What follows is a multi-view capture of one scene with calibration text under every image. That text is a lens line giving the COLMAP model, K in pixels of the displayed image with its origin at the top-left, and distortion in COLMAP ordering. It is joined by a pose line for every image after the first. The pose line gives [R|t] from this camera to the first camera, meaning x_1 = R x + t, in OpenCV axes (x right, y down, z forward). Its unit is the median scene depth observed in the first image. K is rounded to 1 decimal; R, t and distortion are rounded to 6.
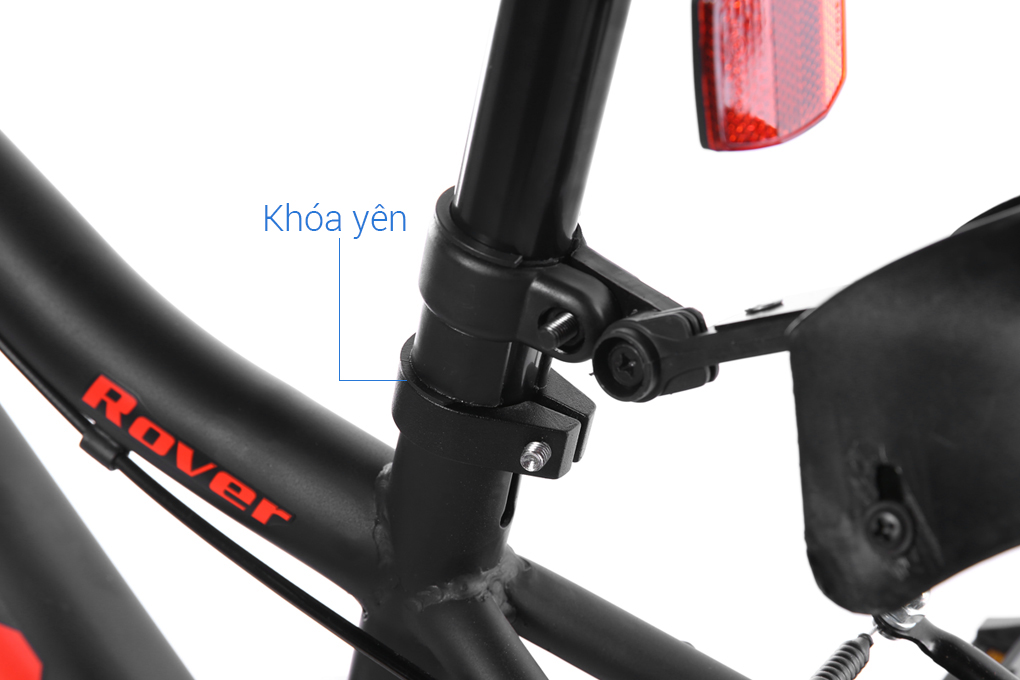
lens RADIAL K [[1870.5, 0, 510.3], [0, 1870.5, 339.9], [0, 0, 1]] dist [-0.279564, 0.000000]
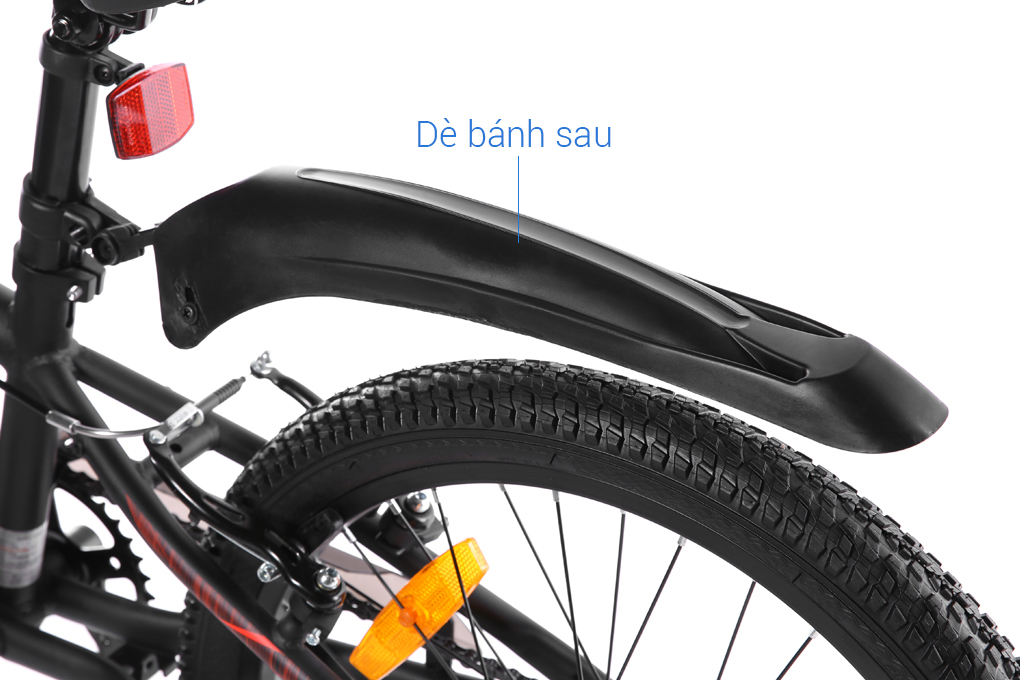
lens RADIAL K [[1870.5, 0, 509.5], [0, 1870.5, 339.7], [0, 0, 1]] dist [-0.279564, 0.000000]
pose [[0.994001, -0.030533, 0.105019, 0.299337], [0.023935, 0.997693, 0.063520, -0.007433], [-0.106717, -0.060626, 0.992439, -1.219620]]
